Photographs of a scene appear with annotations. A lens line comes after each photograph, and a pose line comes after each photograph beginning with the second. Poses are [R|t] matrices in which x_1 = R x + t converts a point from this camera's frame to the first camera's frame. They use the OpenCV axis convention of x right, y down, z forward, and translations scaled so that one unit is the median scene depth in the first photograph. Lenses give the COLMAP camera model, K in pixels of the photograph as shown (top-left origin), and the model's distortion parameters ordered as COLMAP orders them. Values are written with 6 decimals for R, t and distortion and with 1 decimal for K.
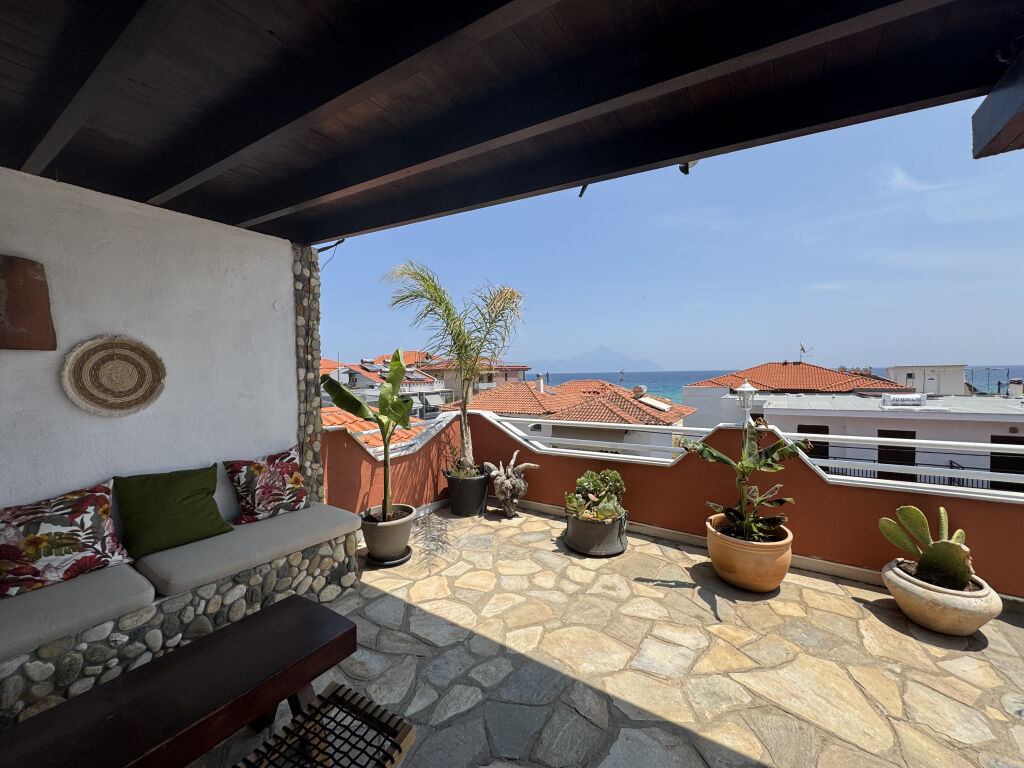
lens RADIAL K [[407.3, 0, 512.6], [0, 407.3, 385.1], [0, 0, 1]] dist [-0.001847, 0.000006]
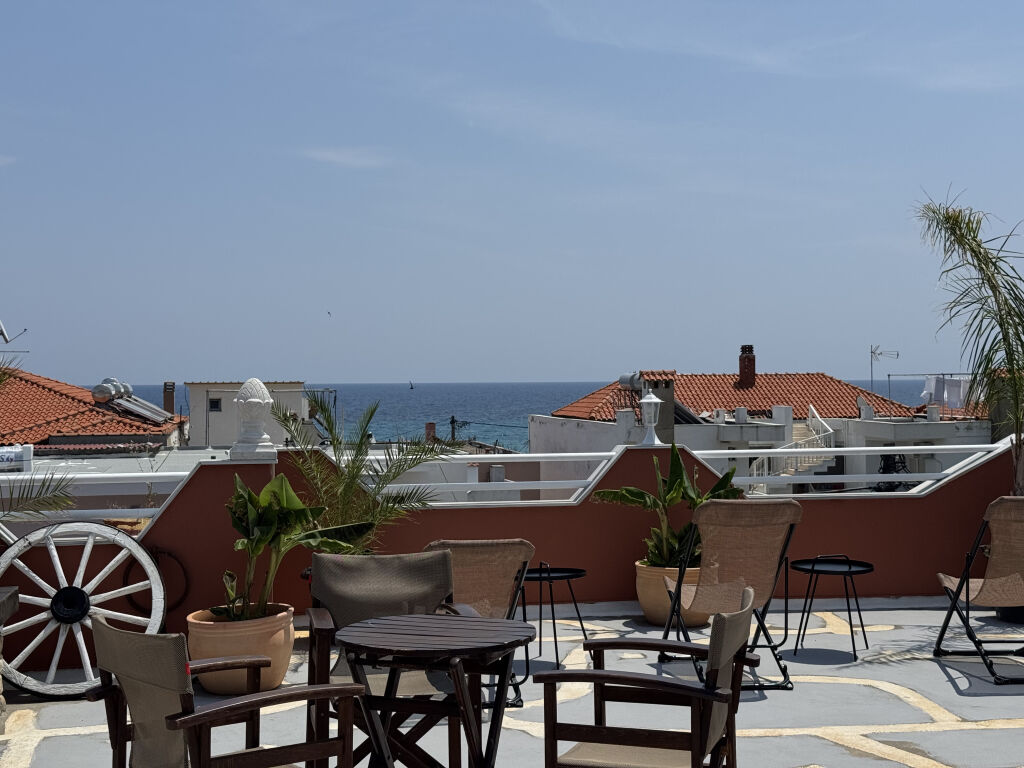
lens RADIAL K [[1426.3, 0, 518.1], [0, 1426.3, 384.4], [0, 0, 1]] dist [0.170079, -0.400707]
pose [[0.713814, 0.010732, 0.700253, 1.833692], [0.014524, 0.999441, -0.030122, 0.072032], [-0.700185, 0.031671, 0.713259, -3.572550]]
